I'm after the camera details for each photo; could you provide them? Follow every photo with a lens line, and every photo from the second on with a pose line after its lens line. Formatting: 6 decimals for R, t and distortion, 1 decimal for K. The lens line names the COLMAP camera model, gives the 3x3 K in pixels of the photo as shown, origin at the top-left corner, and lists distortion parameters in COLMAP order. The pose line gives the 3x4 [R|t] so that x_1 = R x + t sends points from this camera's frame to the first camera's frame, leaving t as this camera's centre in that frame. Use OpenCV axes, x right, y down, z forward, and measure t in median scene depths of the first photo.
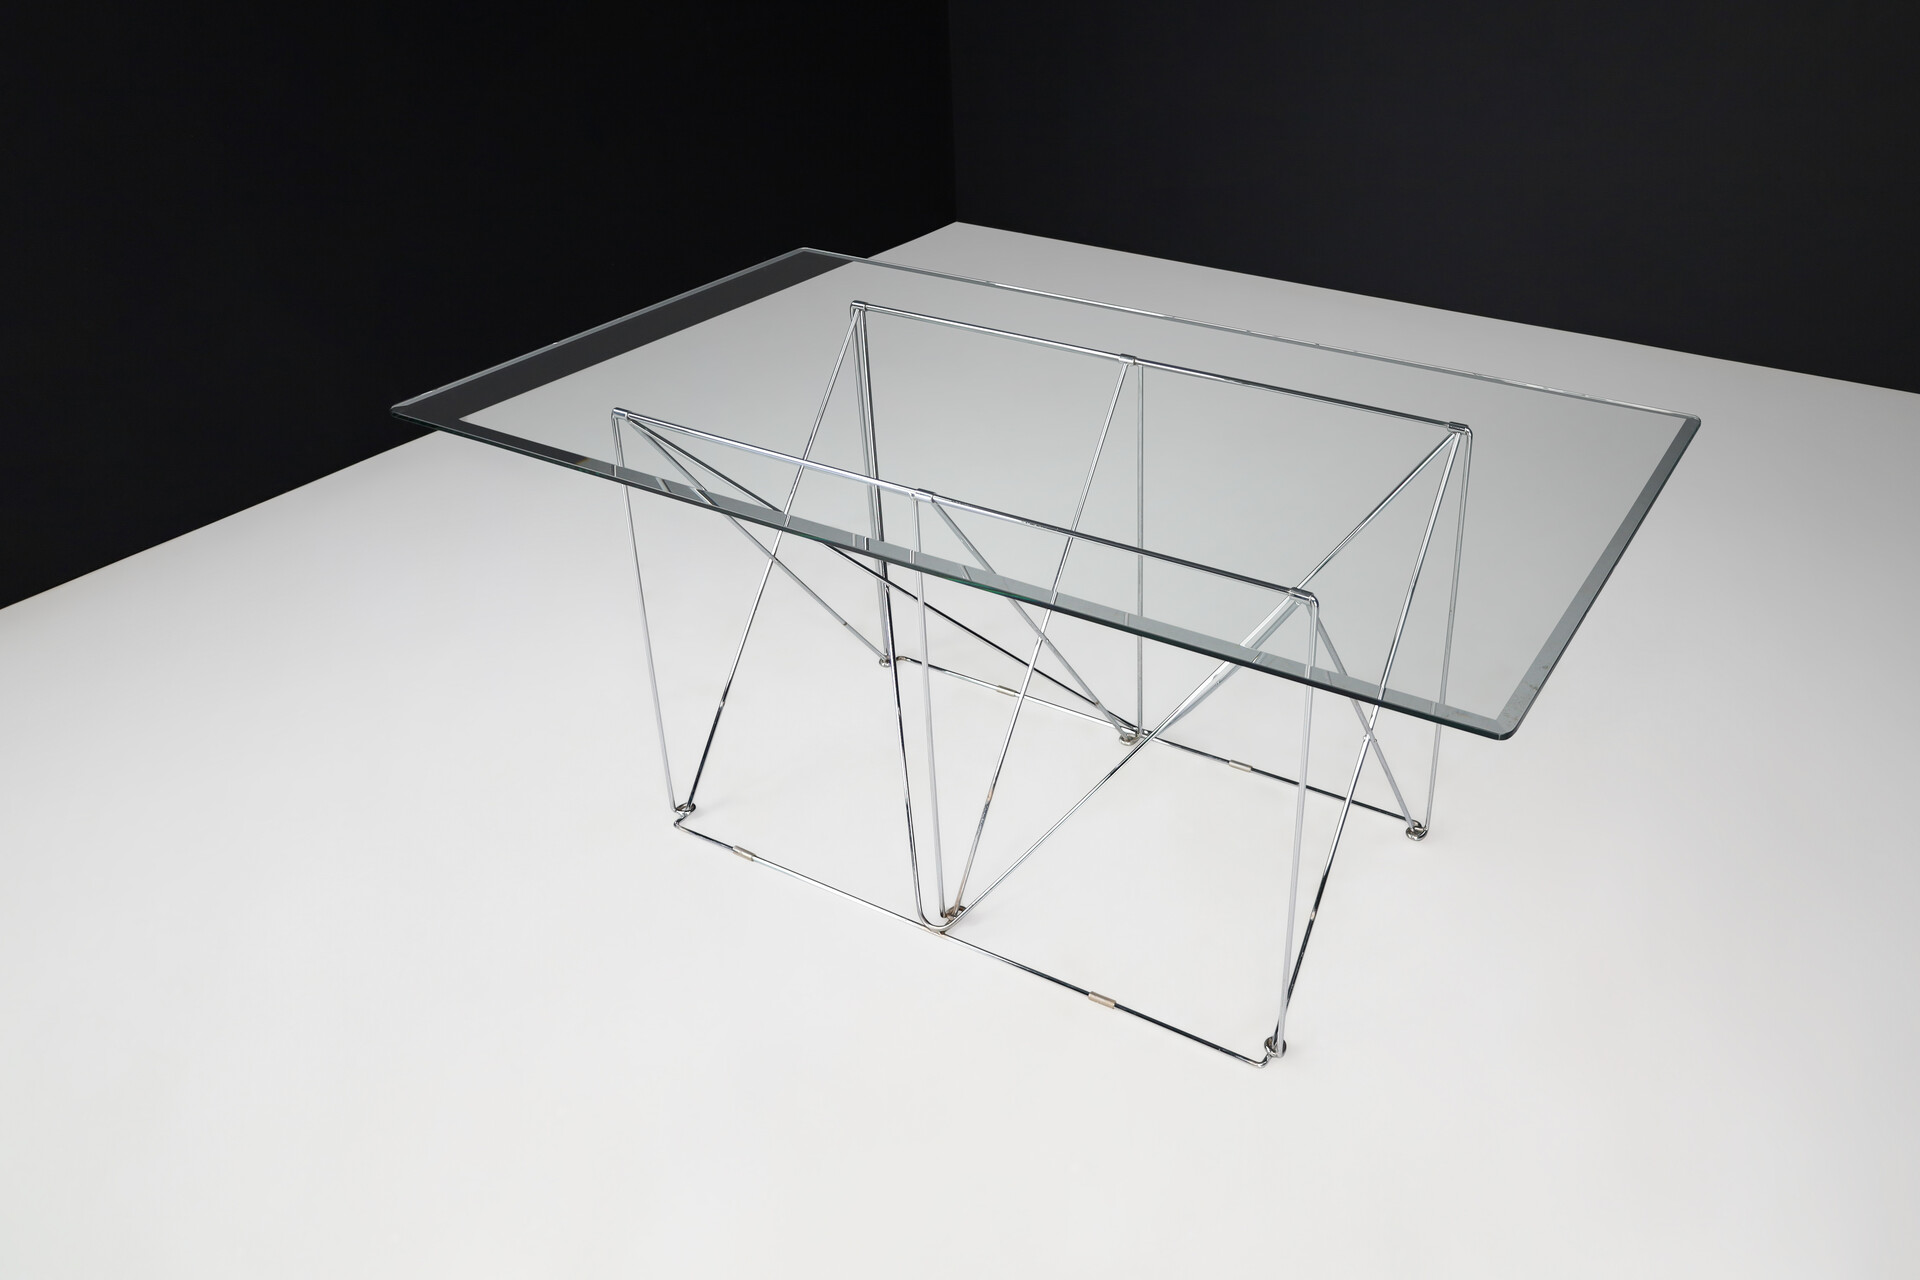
lens RADIAL K [[1529.4, 0, 960.7], [0, 1529.4, 647.1], [0, 0, 1]] dist [-0.007550, -0.000445]
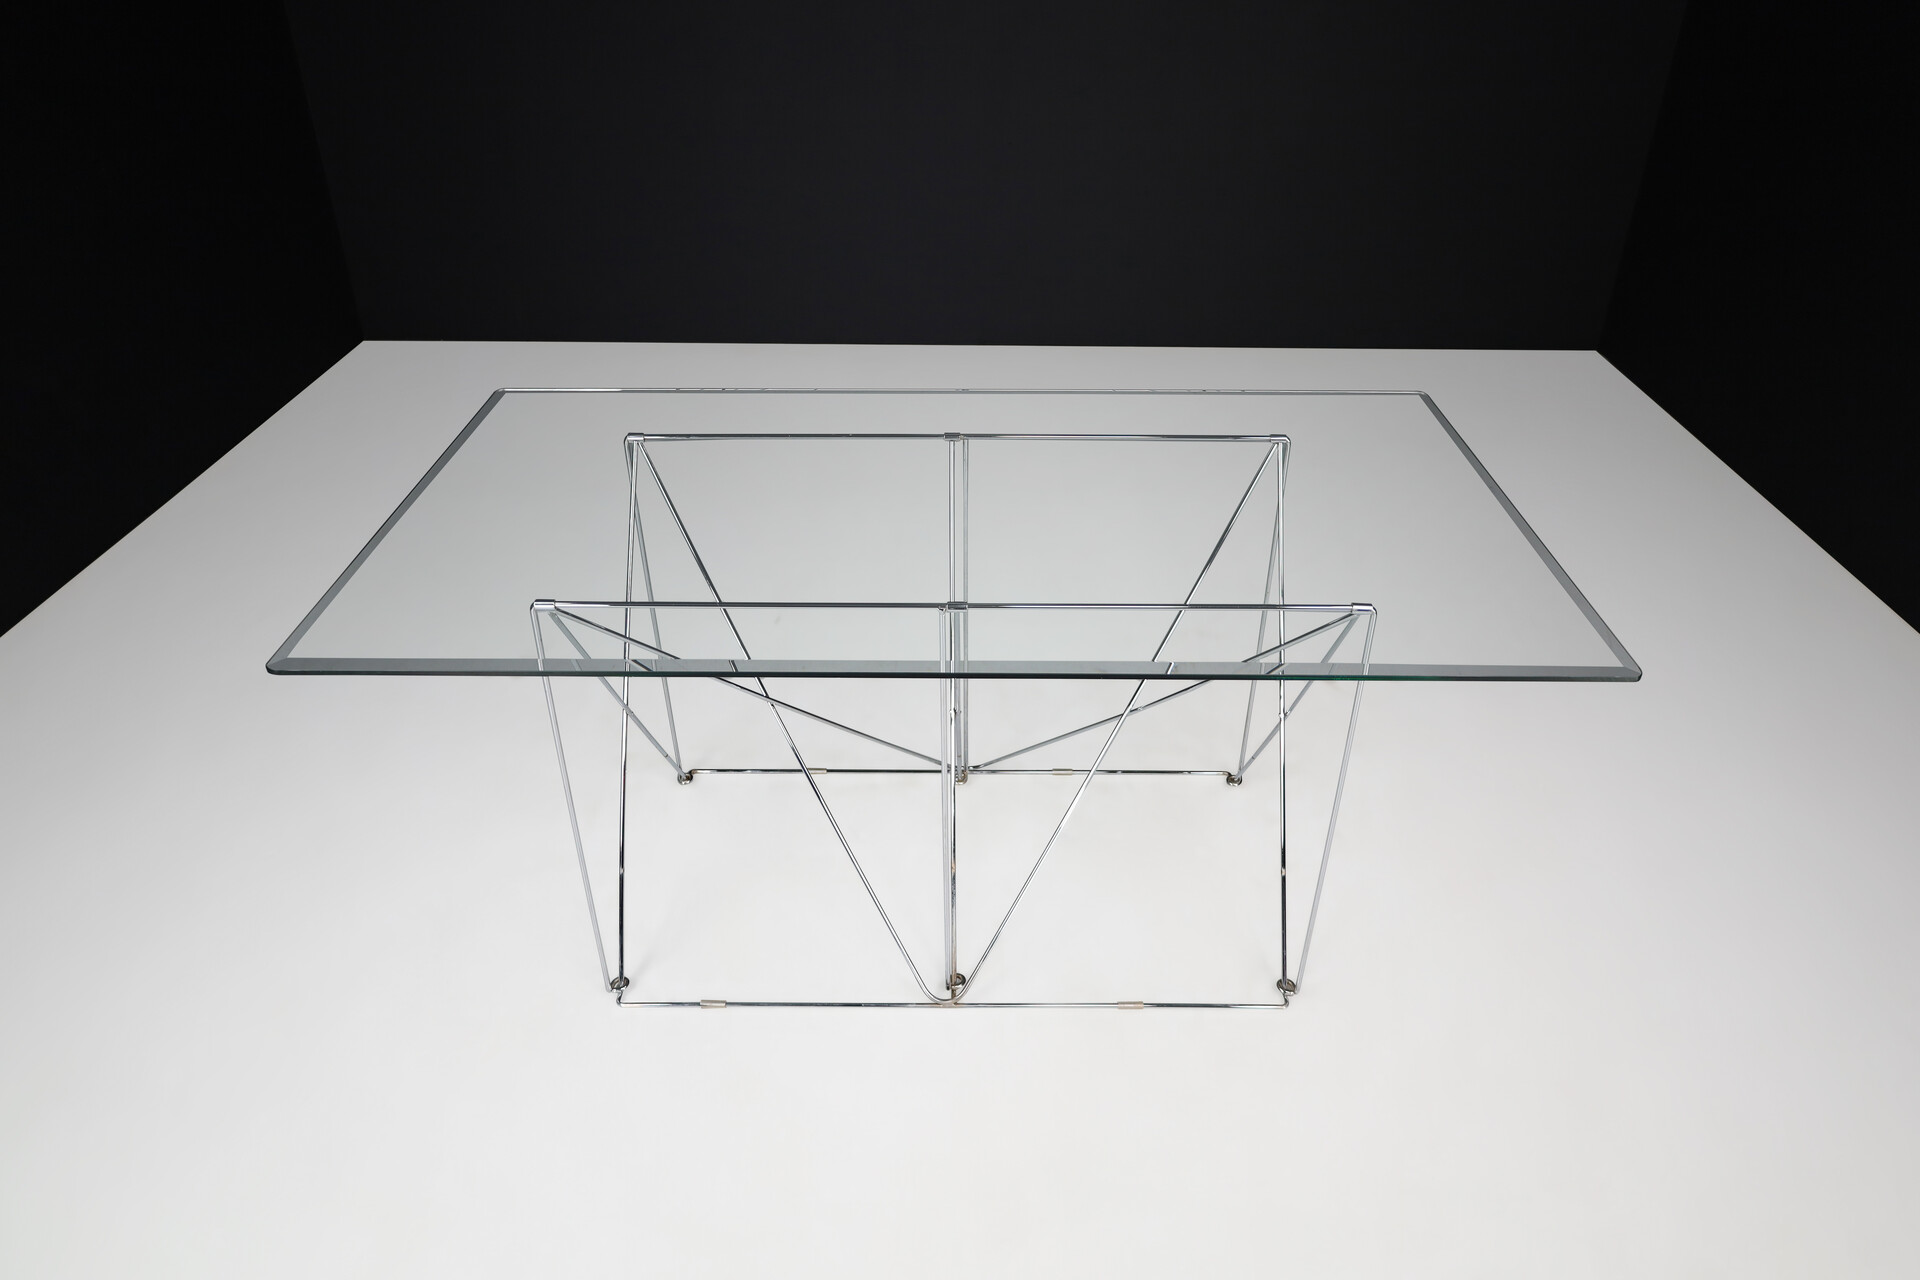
lens RADIAL K [[1310.2, 0, 957.6], [0, 1310.2, 630.9], [0, 0, 1]] dist [0.000173, -0.000184]
pose [[0.865708, -0.264892, 0.424713, -0.305923], [0.269282, 0.961714, 0.050931, -0.098653], [-0.421944, 0.070276, 0.903894, 0.164340]]
